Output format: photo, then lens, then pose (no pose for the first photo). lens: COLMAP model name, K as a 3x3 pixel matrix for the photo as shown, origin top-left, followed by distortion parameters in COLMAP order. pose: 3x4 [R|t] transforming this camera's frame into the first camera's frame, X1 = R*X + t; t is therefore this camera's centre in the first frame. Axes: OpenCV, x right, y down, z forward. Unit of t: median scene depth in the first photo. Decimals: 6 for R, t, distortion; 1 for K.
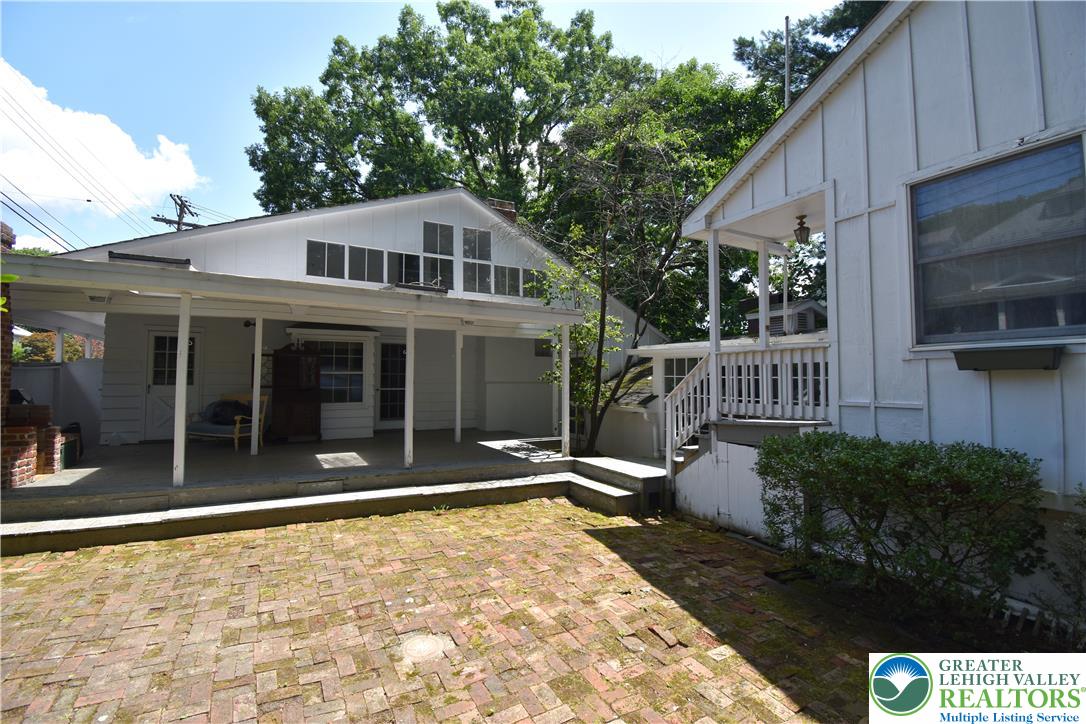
lens RADIAL K [[481.1, 0, 548.4], [0, 481.1, 360.3], [0, 0, 1]] dist [-0.002897, -0.002747]
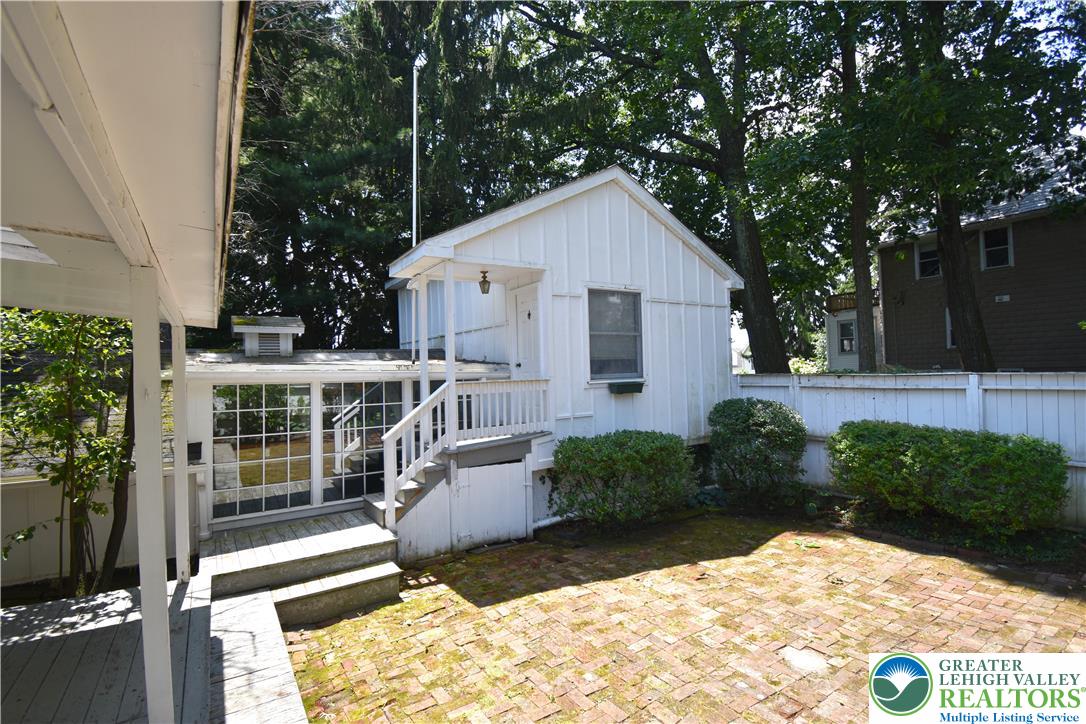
lens RADIAL K [[504.2, 0, 550.2], [0, 504.2, 356.7], [0, 0, 1]] dist [-0.002897, -0.003024]
pose [[-0.075940, 0.031670, 0.996609, -1.004999], [-0.011059, 0.999407, -0.032602, -0.052474], [-0.997051, -0.013497, -0.075545, 1.203248]]
